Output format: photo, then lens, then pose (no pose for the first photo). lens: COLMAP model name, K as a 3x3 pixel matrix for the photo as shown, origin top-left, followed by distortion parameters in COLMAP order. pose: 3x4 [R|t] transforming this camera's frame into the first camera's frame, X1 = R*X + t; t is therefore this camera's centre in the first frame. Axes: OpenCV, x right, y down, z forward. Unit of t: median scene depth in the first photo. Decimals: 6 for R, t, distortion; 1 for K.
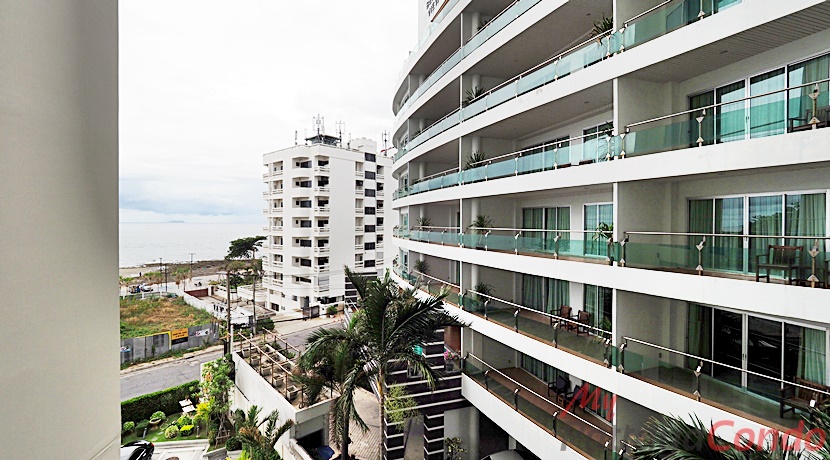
lens RADIAL K [[313.7, 0, 415.0], [0, 313.7, 230.0], [0, 0, 1]] dist [0.014910, 0.000008]
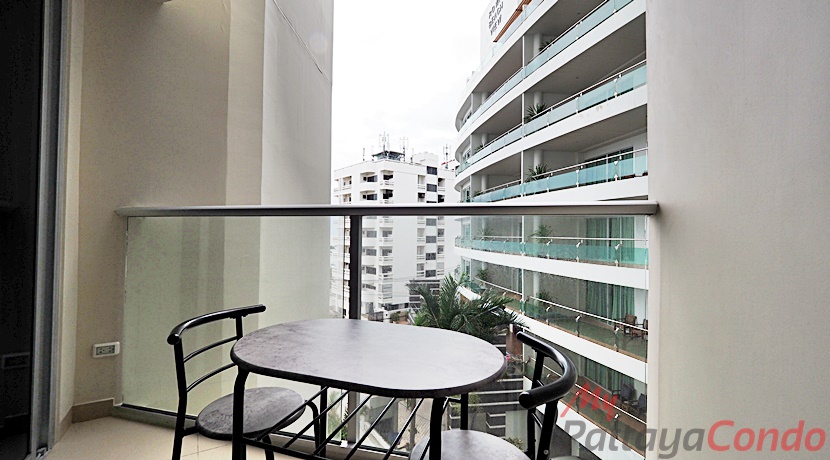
lens RADIAL K [[324.8, 0, 415.0], [0, 324.8, 230.0], [0, 0, 1]] dist [-0.000243, -0.000040]
pose [[0.983986, 0.006790, -0.178115, -0.013716], [-0.014059, 0.999117, -0.039580, 0.016277], [0.177690, 0.041450, 0.983213, -0.119997]]
